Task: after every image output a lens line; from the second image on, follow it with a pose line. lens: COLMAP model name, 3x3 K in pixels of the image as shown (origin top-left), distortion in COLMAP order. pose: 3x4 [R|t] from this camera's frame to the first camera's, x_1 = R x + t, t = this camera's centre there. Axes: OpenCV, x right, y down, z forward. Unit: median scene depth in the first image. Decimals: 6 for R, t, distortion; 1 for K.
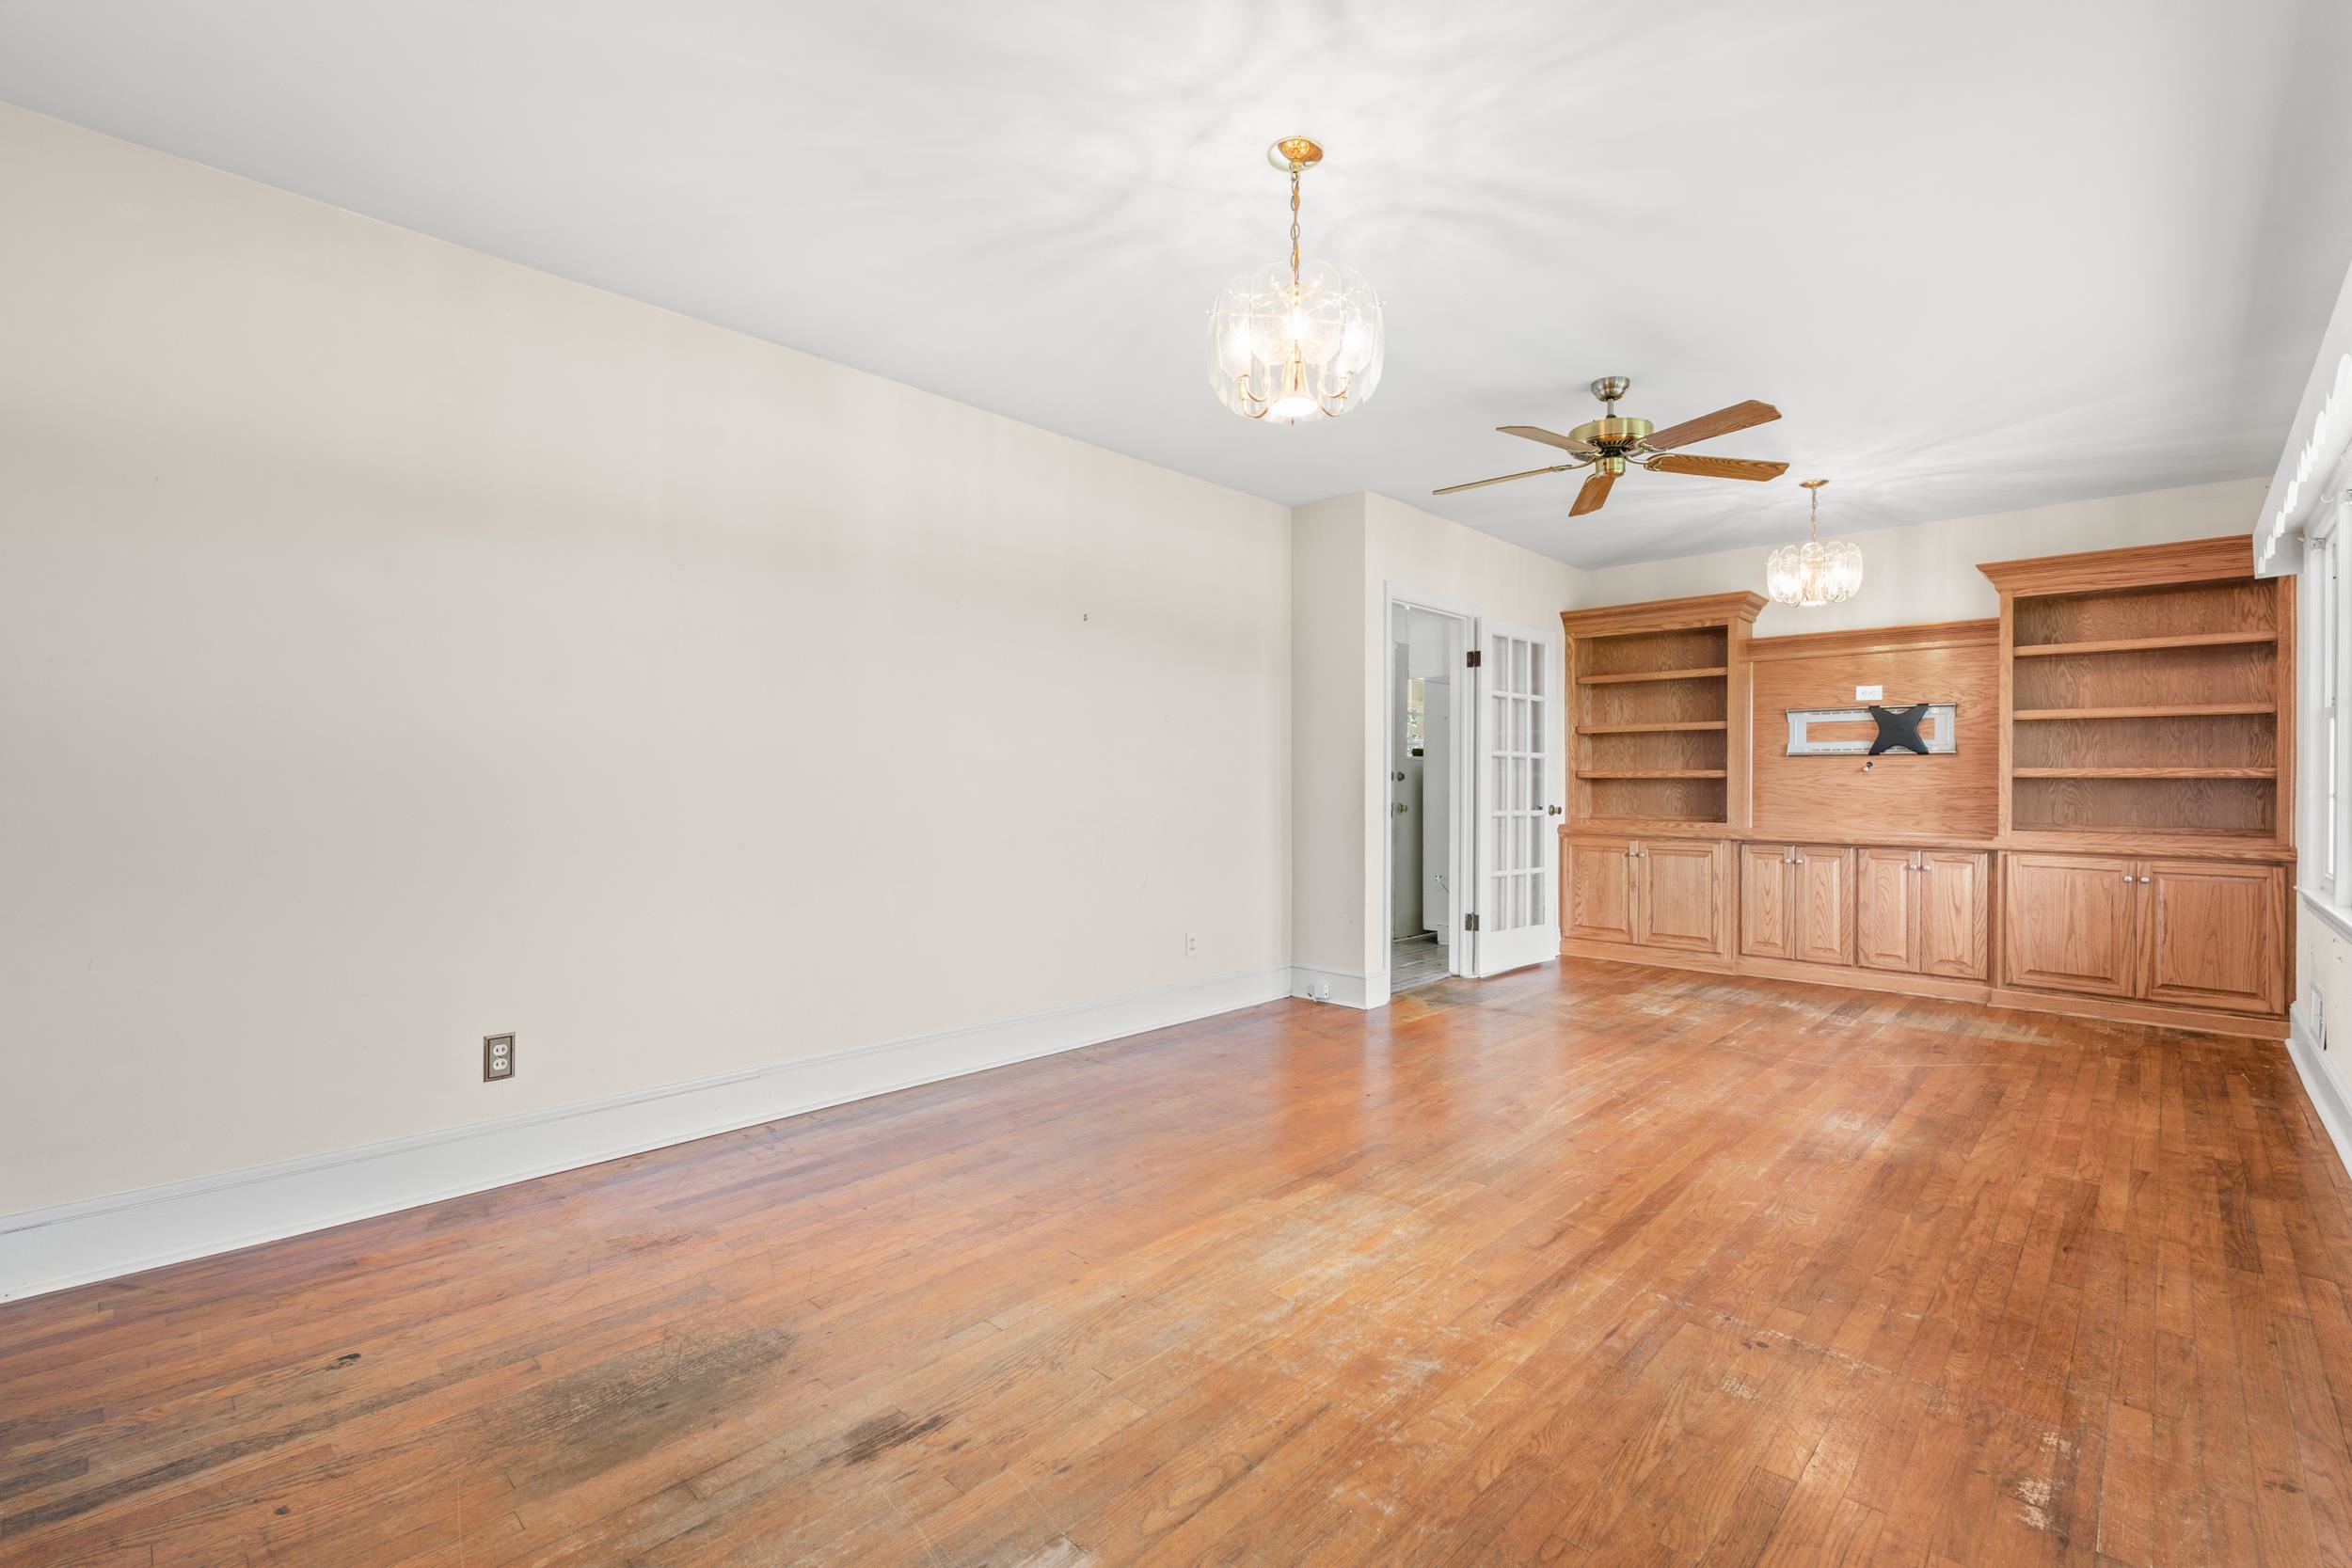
lens RADIAL K [[1029.8, 0, 1181.9], [0, 1029.8, 779.1], [0, 0, 1]] dist [-0.004424, -0.000301]
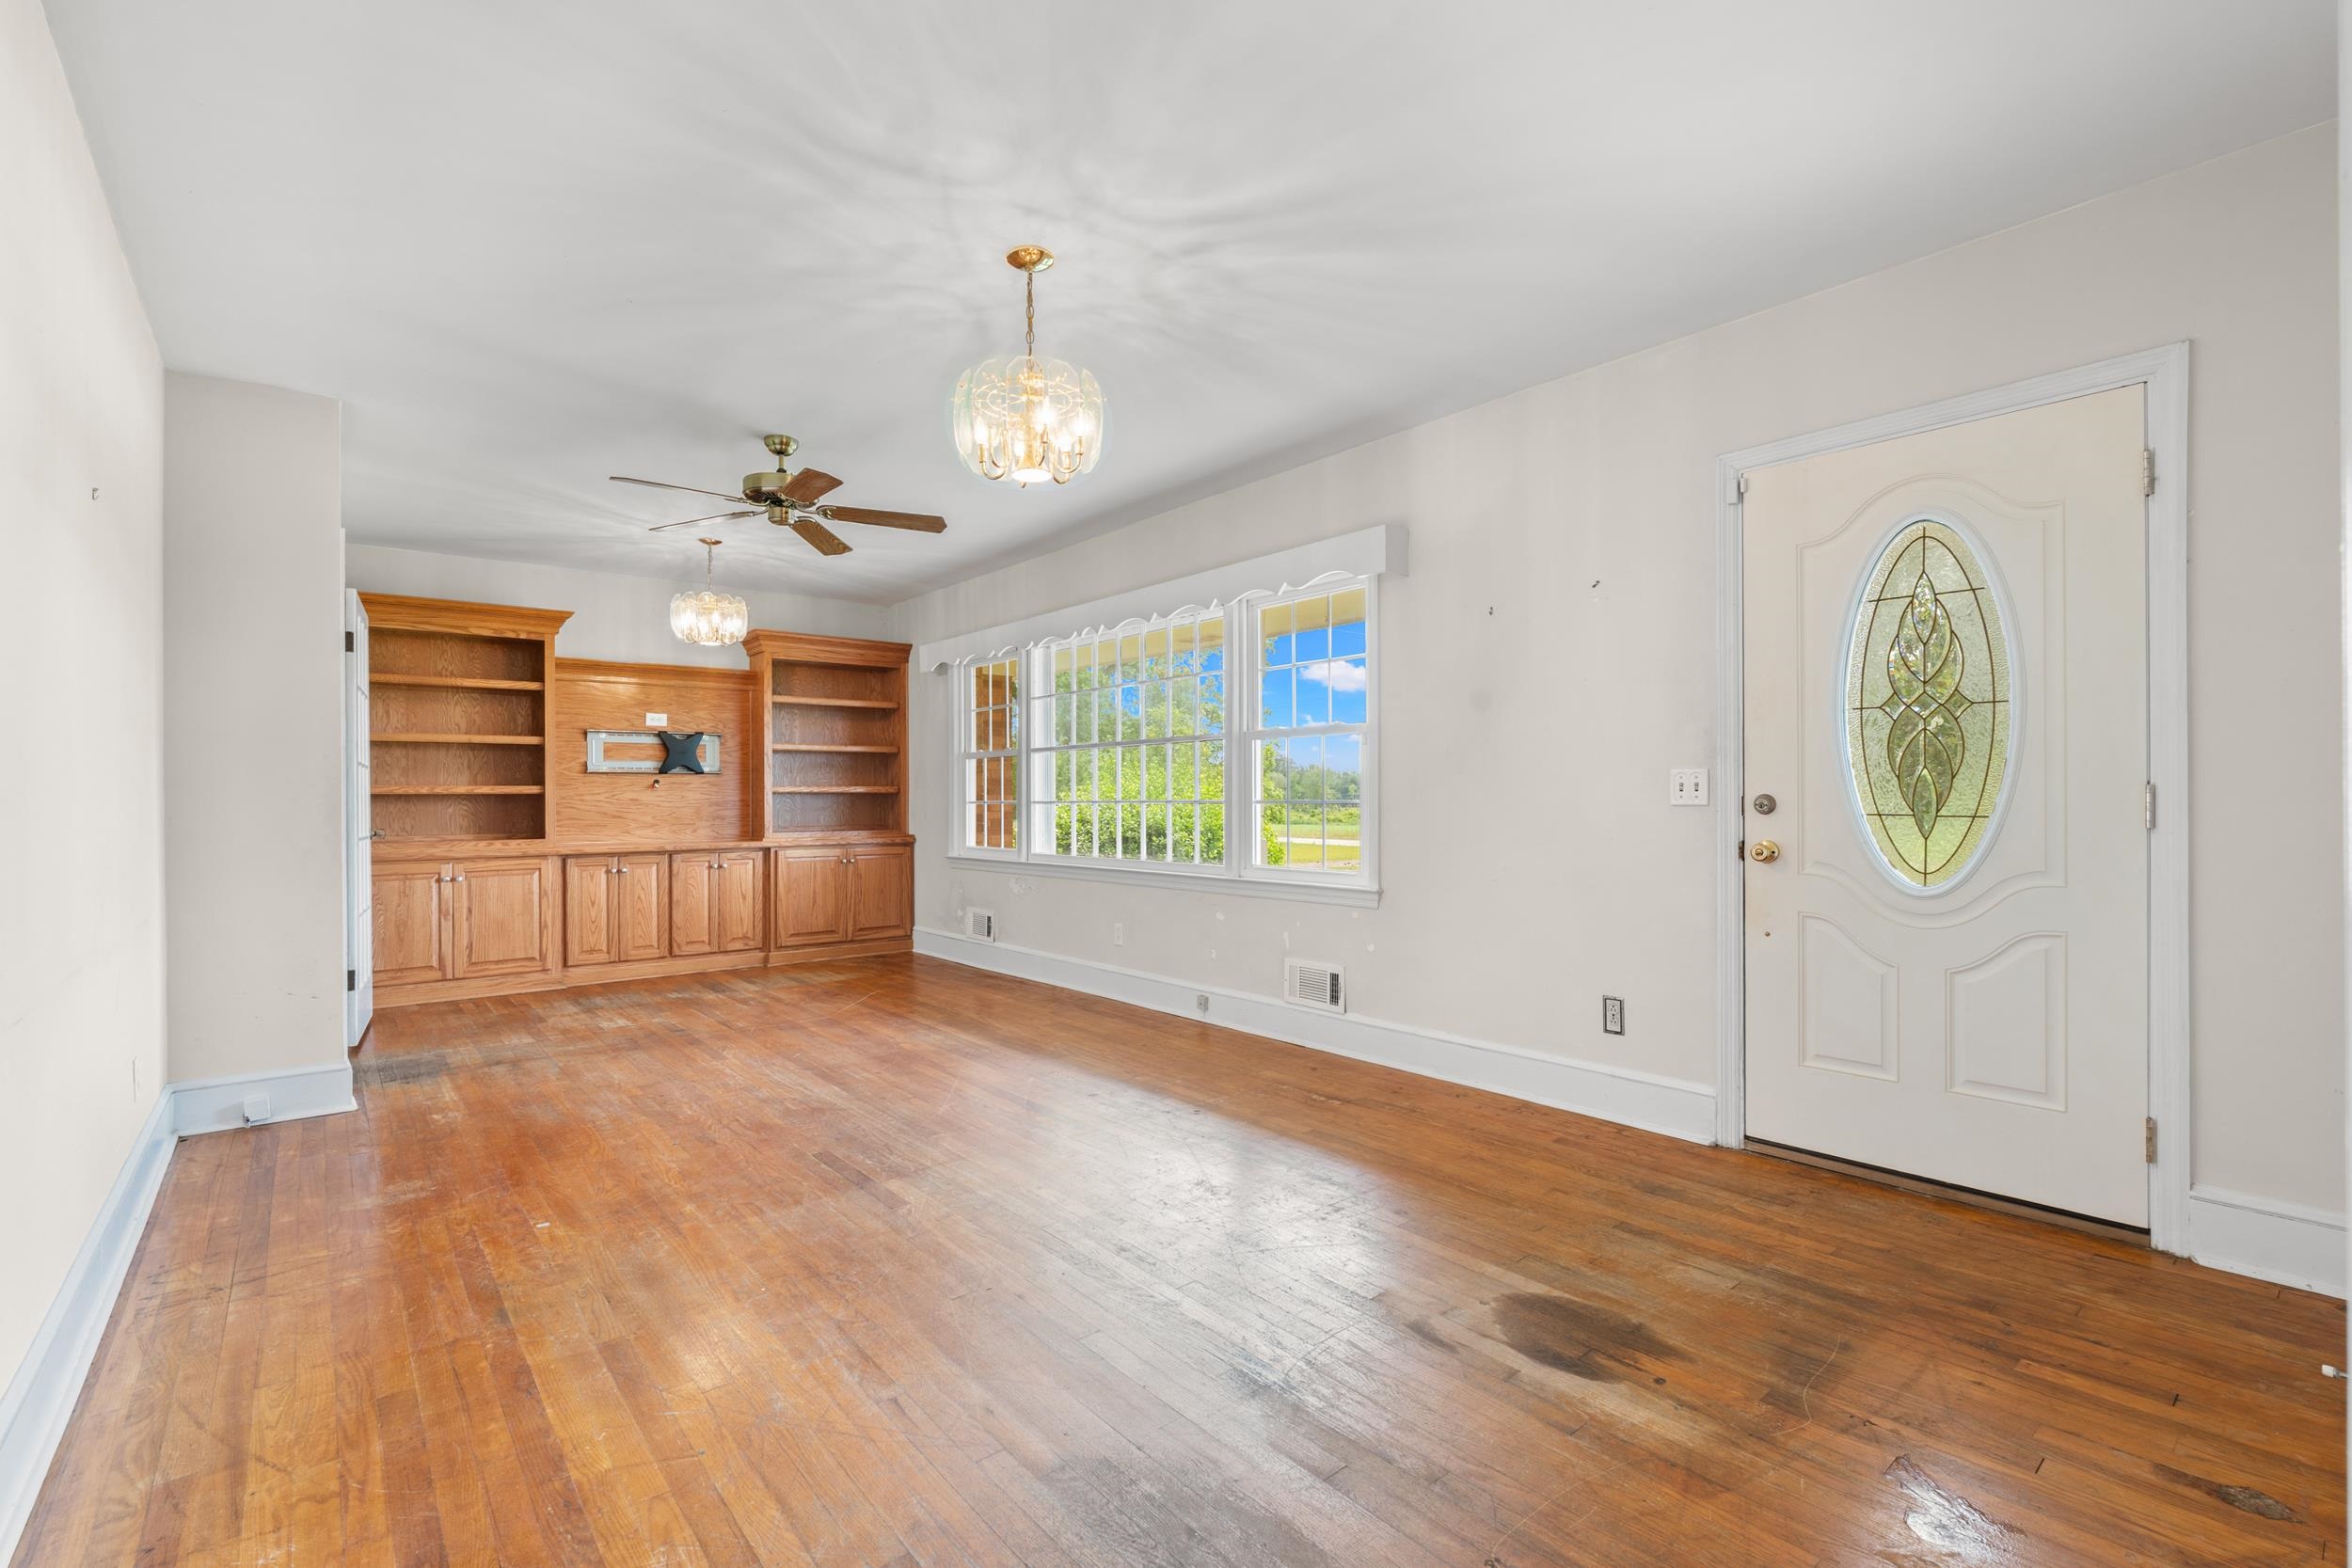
lens RADIAL K [[1043.9, 0, 1181.6], [0, 1043.9, 794.0], [0, 0, 1]] dist [-0.001170, 0.000099]
pose [[0.113242, -0.002027, 0.993565, -0.441976], [0.003169, 0.999994, 0.001679, -0.000675], [-0.993562, 0.002958, 0.113248, 0.293909]]
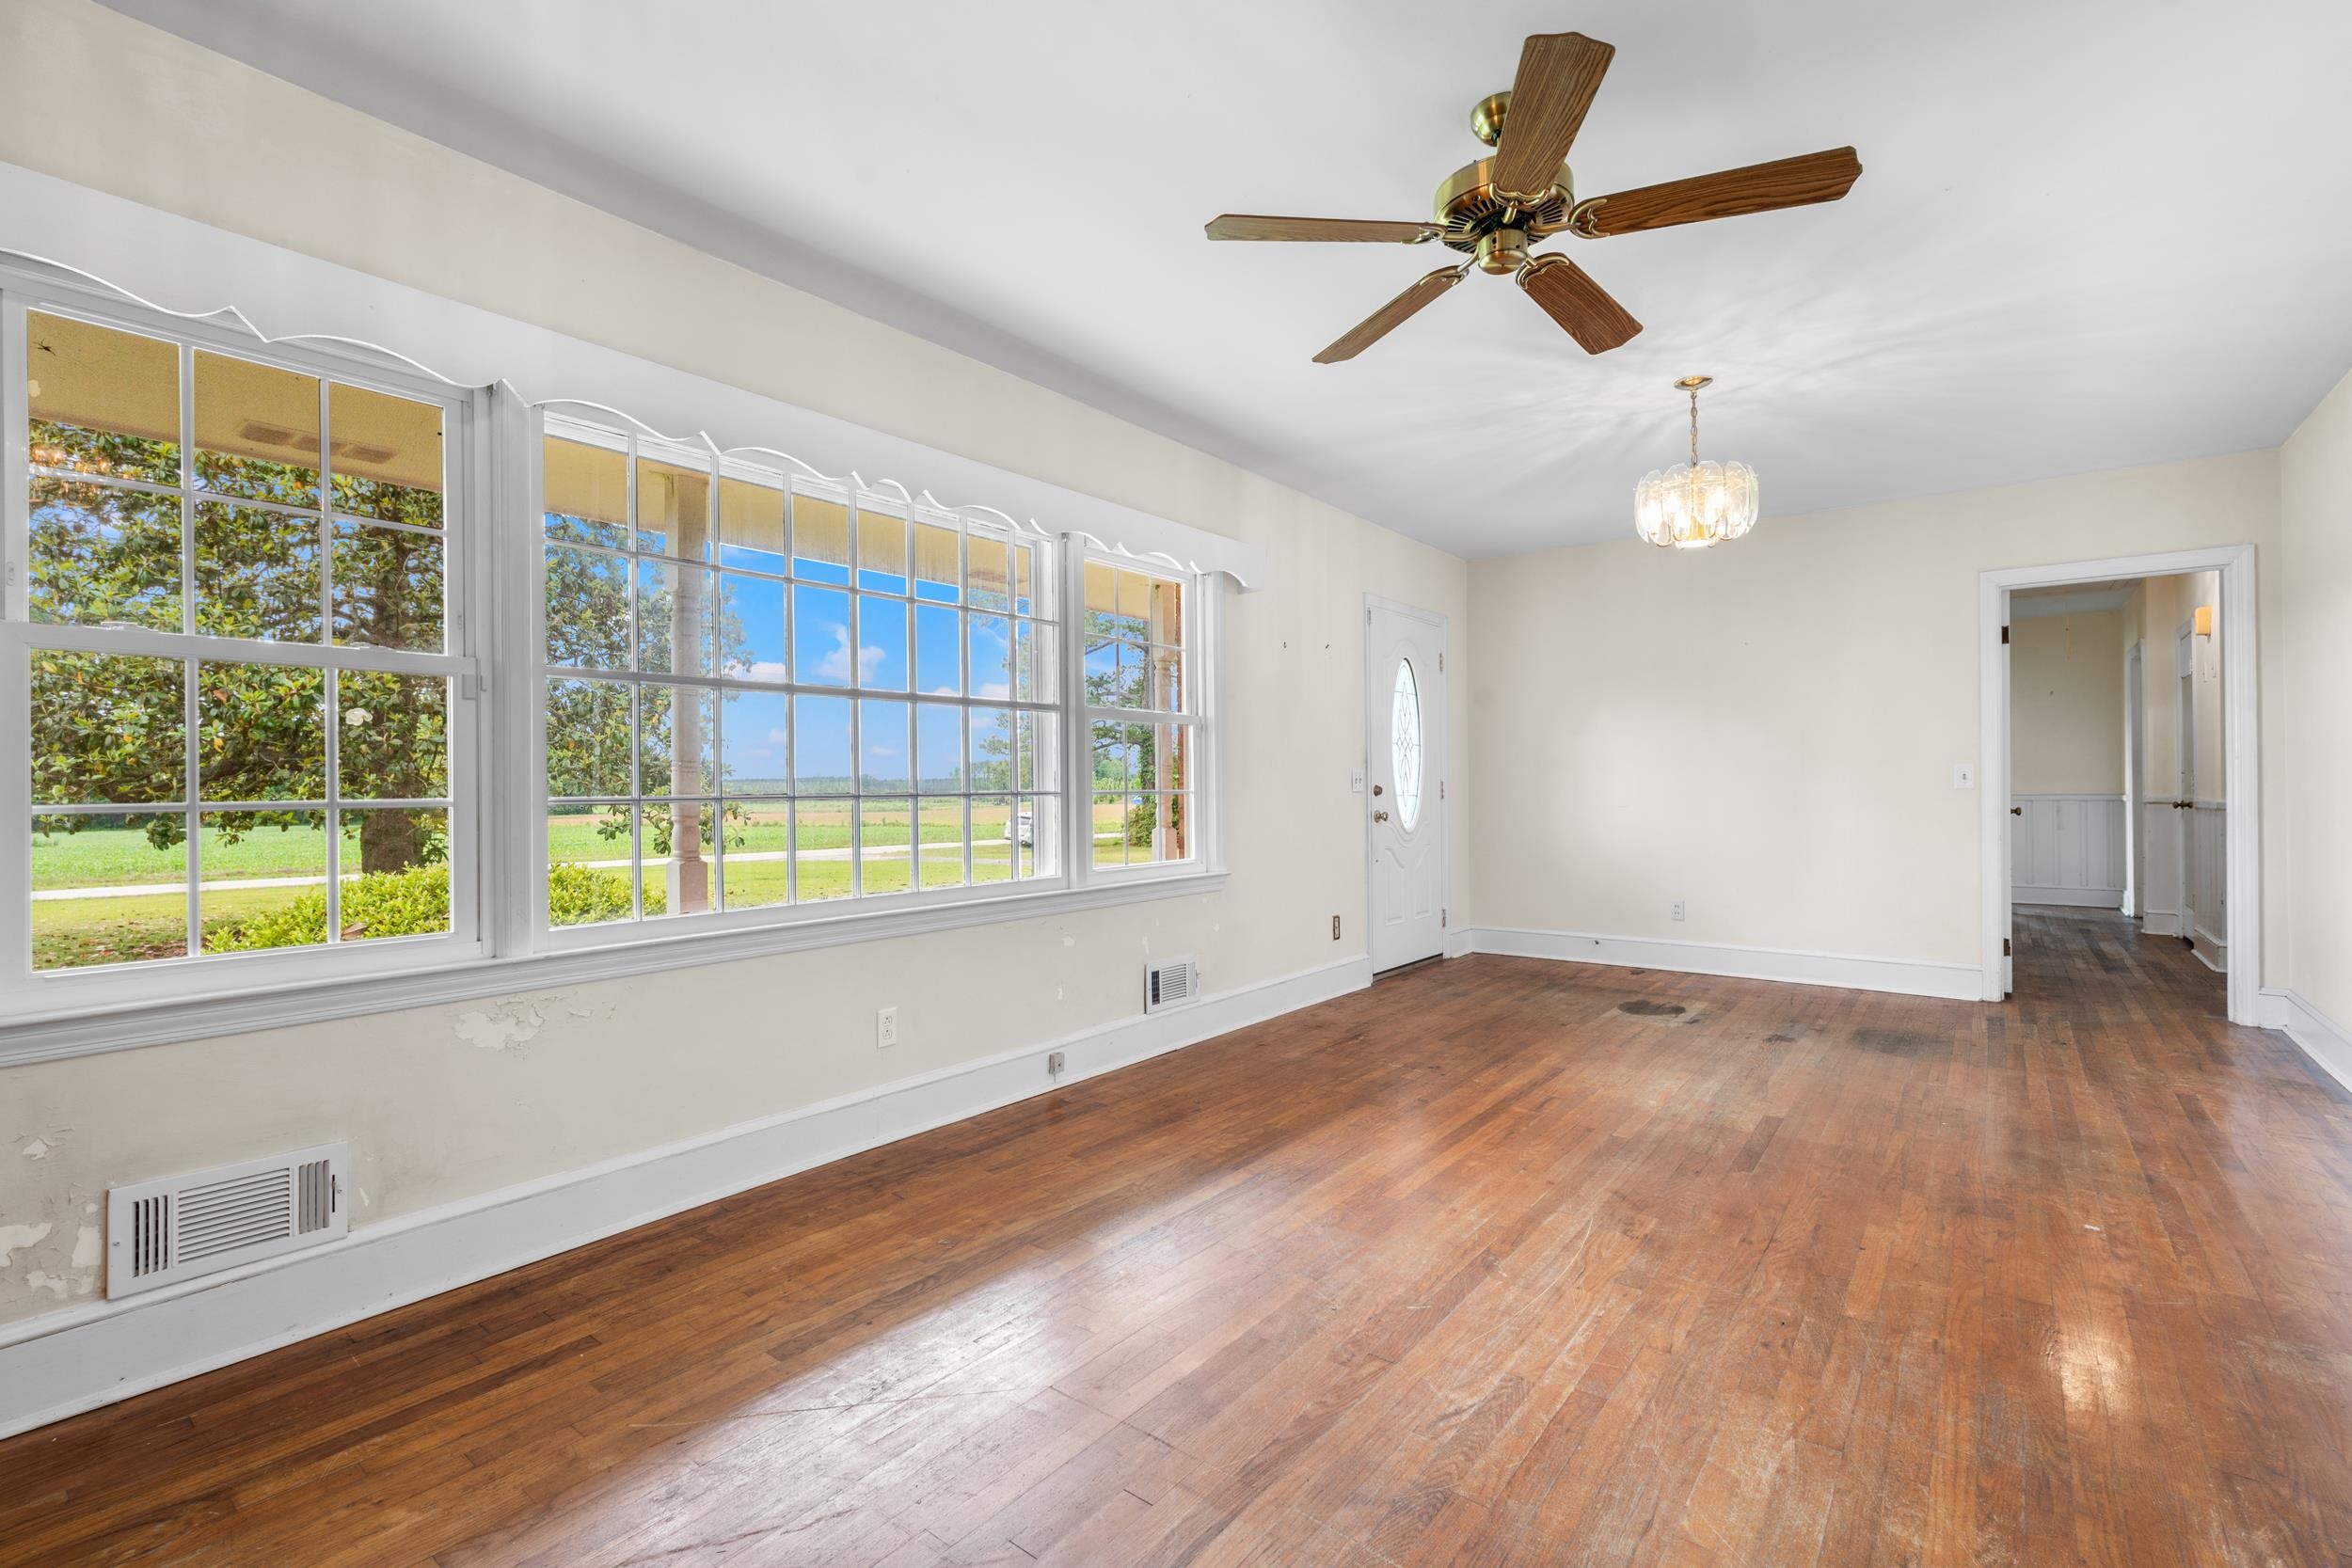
lens RADIAL K [[1037.3, 0, 1183.4], [0, 1037.3, 786.8], [0, 0, 1]] dist [-0.001679, -0.000132]
pose [[-0.995133, 0.004582, -0.098437, 0.441441], [0.004983, 0.999980, -0.003822, 0.006027], [0.098417, -0.004294, -0.995136, 1.053918]]
